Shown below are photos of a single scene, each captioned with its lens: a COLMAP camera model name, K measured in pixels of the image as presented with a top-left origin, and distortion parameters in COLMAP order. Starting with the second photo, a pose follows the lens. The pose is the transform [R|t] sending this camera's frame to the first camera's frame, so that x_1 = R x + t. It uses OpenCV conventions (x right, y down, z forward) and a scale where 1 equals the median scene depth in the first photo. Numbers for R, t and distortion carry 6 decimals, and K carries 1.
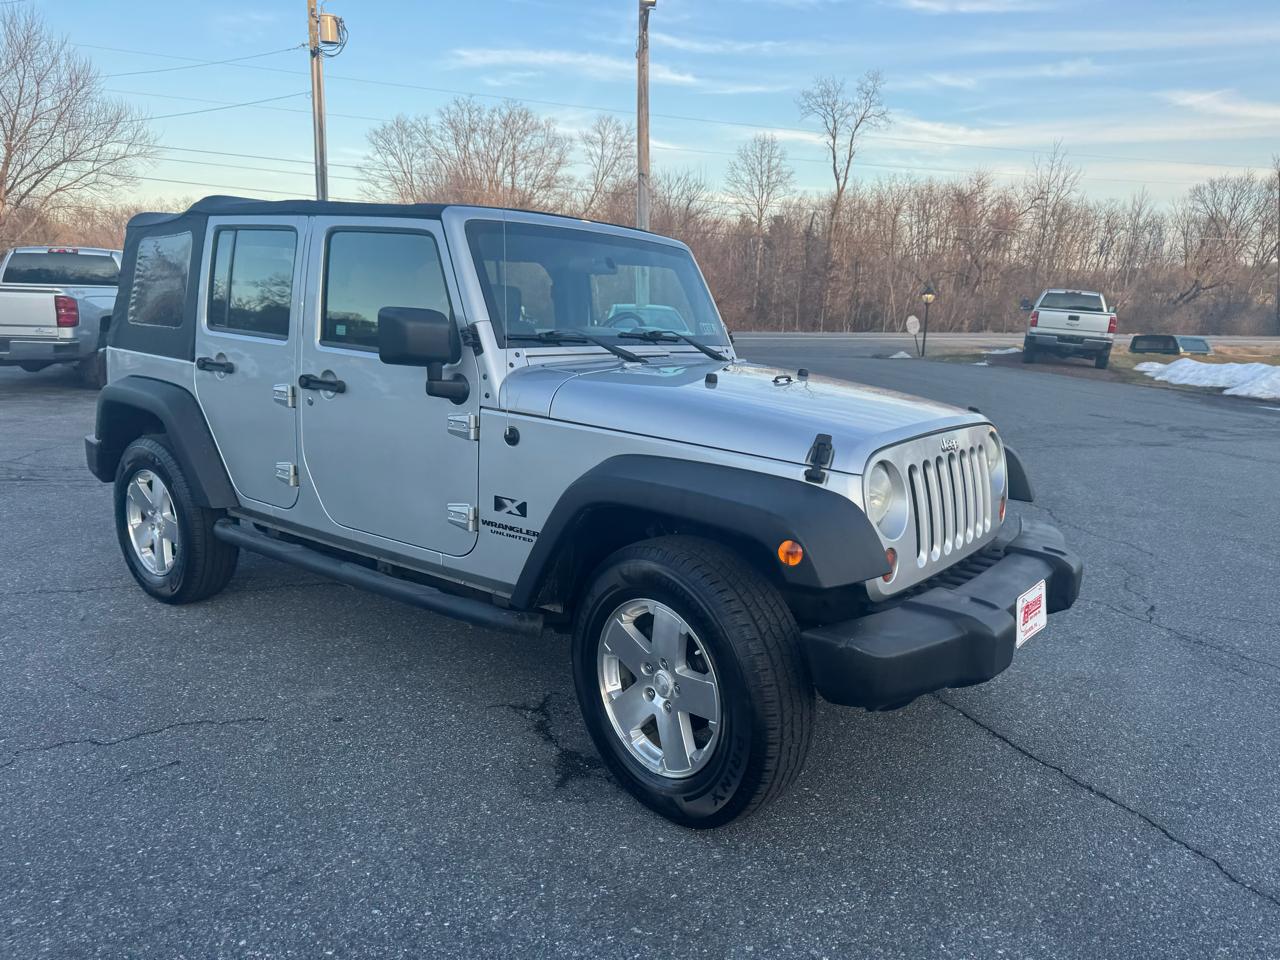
lens RADIAL K [[898.4, 0, 646.5], [0, 898.4, 485.7], [0, 0, 1]] dist [0.051870, -0.056985]
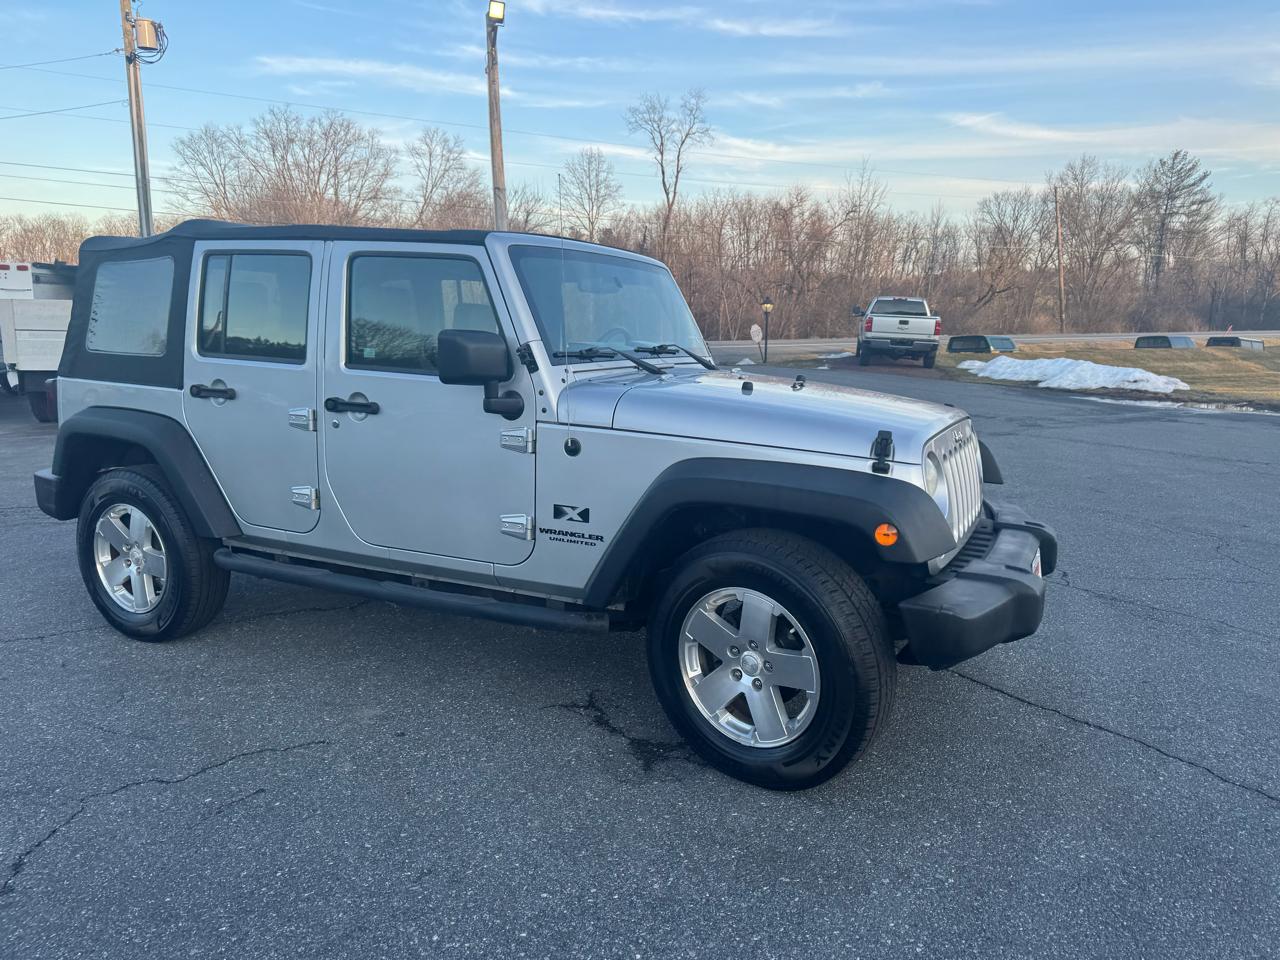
lens RADIAL K [[898.4, 0, 647.8], [0, 898.4, 476.5], [0, 0, 1]] dist [0.051870, -0.056985]
pose [[0.982856, -0.053325, 0.176497, -0.211866], [0.057138, 0.998229, -0.016585, 0.001737], [-0.175300, 0.026385, 0.984161, -0.051247]]
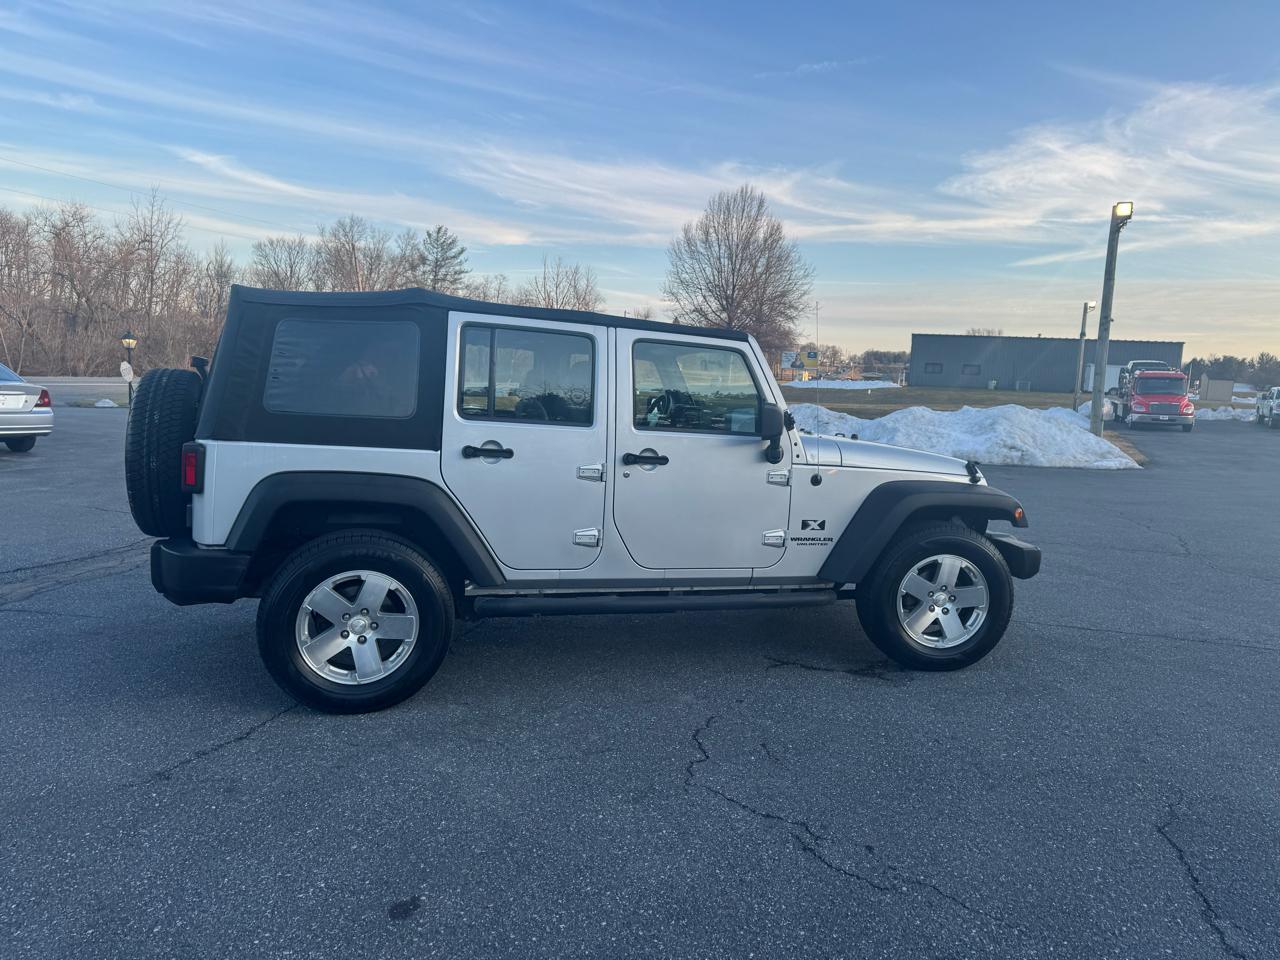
lens RADIAL K [[898.4, 0, 636.0], [0, 898.4, 462.7], [0, 0, 1]] dist [0.051870, -0.056985]
pose [[0.586879, -0.077342, 0.805972, -1.364727], [0.132535, 0.991177, -0.001393, -0.106165], [-0.798754, 0.107637, 0.591952, 0.261104]]
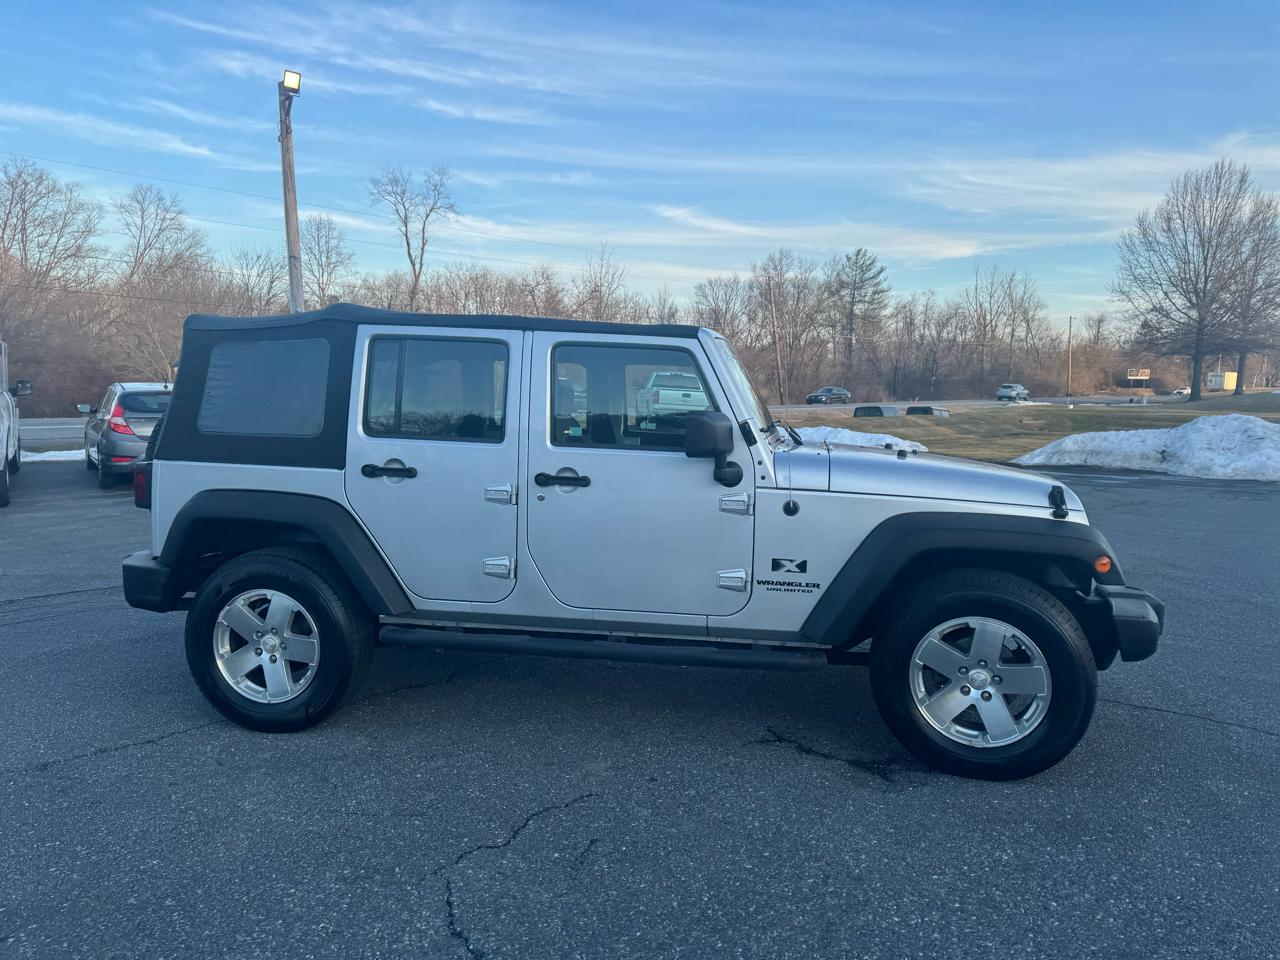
lens RADIAL K [[898.4, 0, 646.6], [0, 898.4, 454.8], [0, 0, 1]] dist [0.051870, -0.056985]
pose [[0.887194, -0.054889, 0.458119, -0.755797], [0.108456, 0.989887, -0.091434, -0.030861], [-0.448468, 0.130806, 0.884176, -0.019791]]
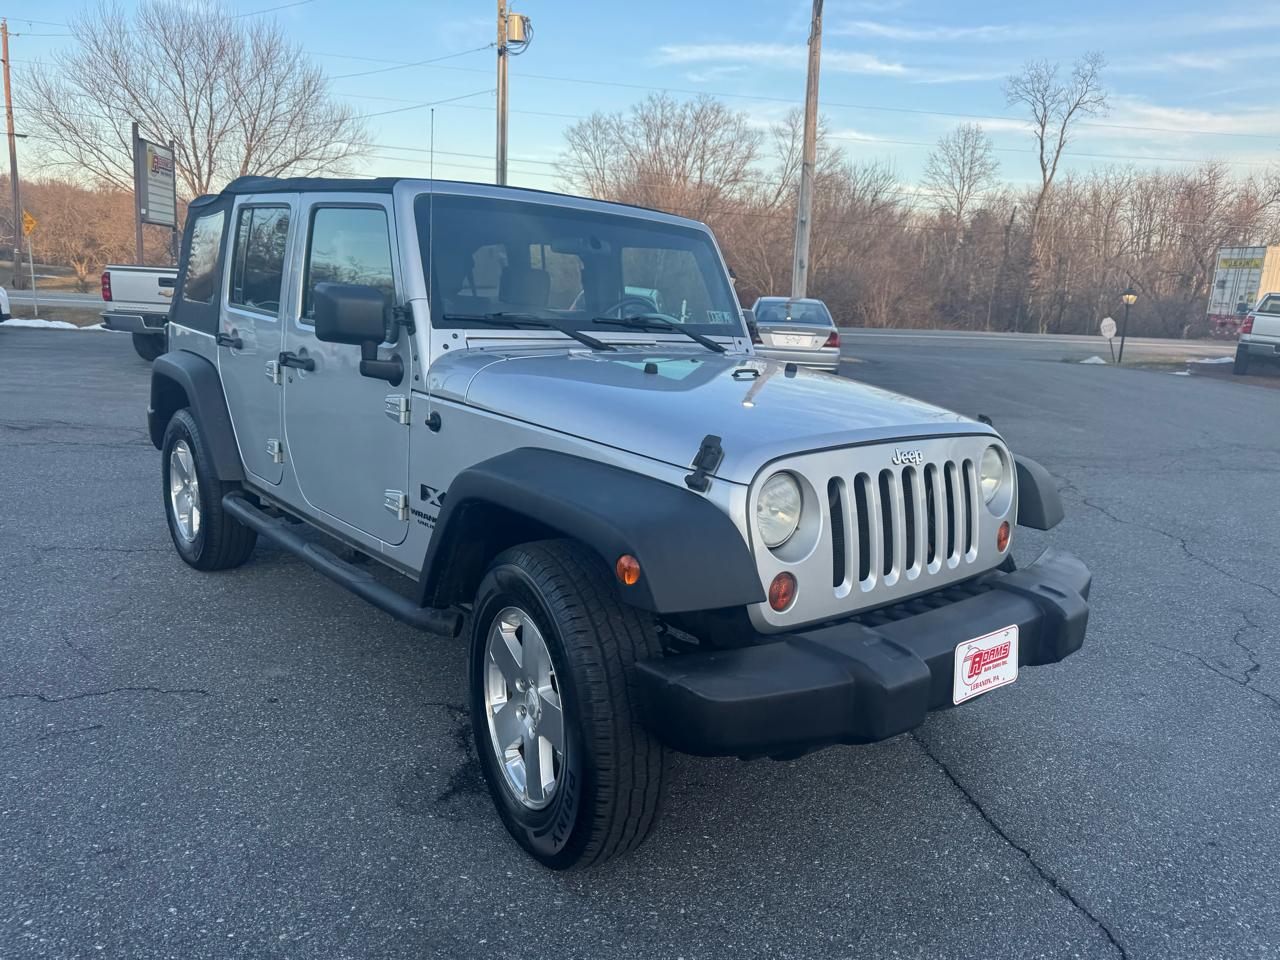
lens RADIAL K [[898.4, 0, 647.6], [0, 898.4, 481.7], [0, 0, 1]] dist [0.051870, -0.056985]
pose [[0.979385, 0.060344, -0.192780, 0.215616], [-0.060106, 0.998167, 0.007086, -0.010777], [0.192854, 0.004647, 0.981216, 0.097206]]
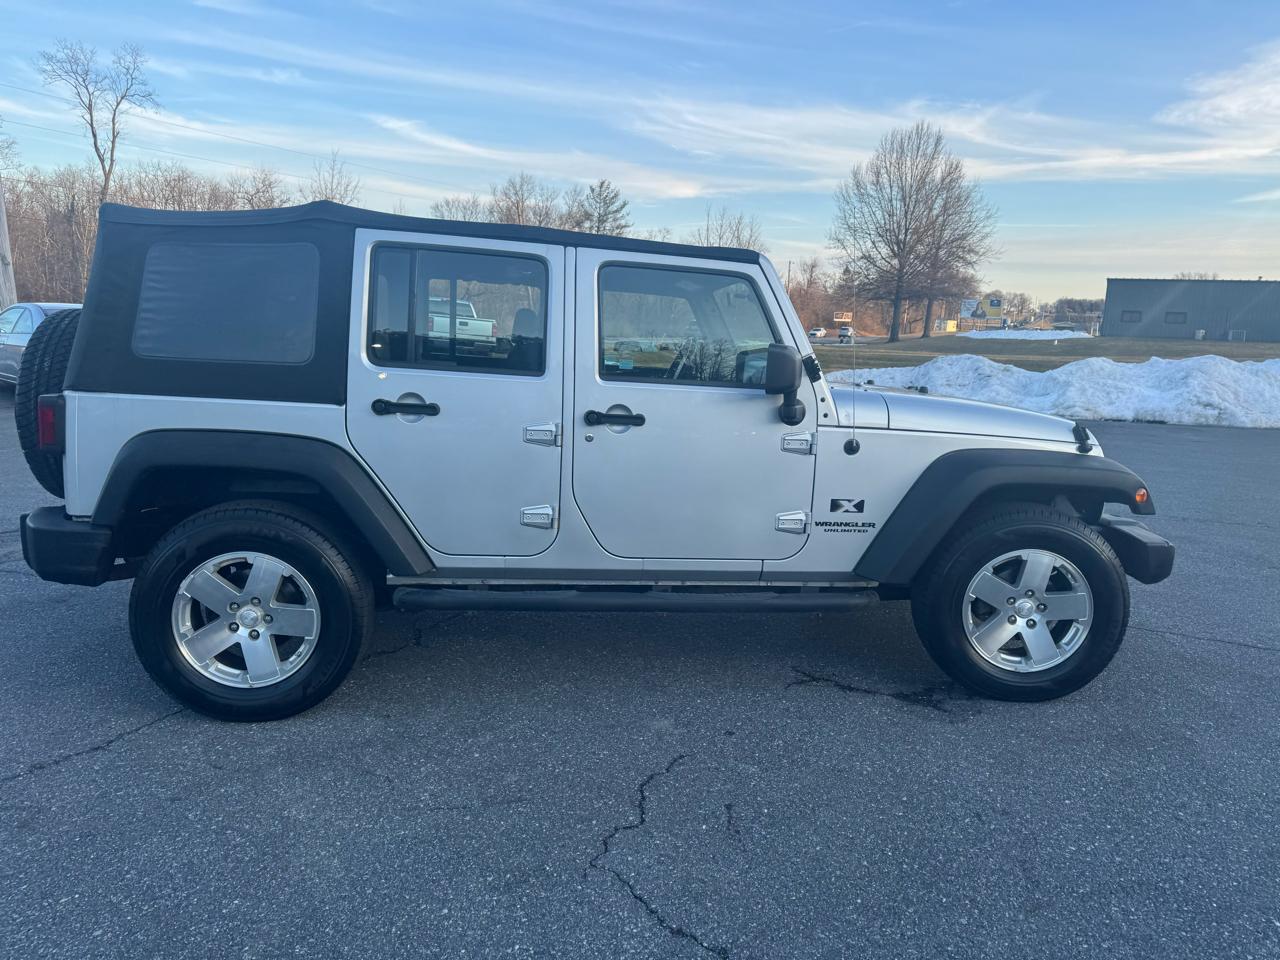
lens RADIAL K [[898.4, 0, 643.2], [0, 898.4, 463.1], [0, 0, 1]] dist [0.051870, -0.056985]
pose [[0.720029, -0.106803, 0.685676, -1.000715], [0.122074, 0.992171, 0.026353, -0.084693], [-0.683122, 0.064728, 0.727430, 0.262796]]
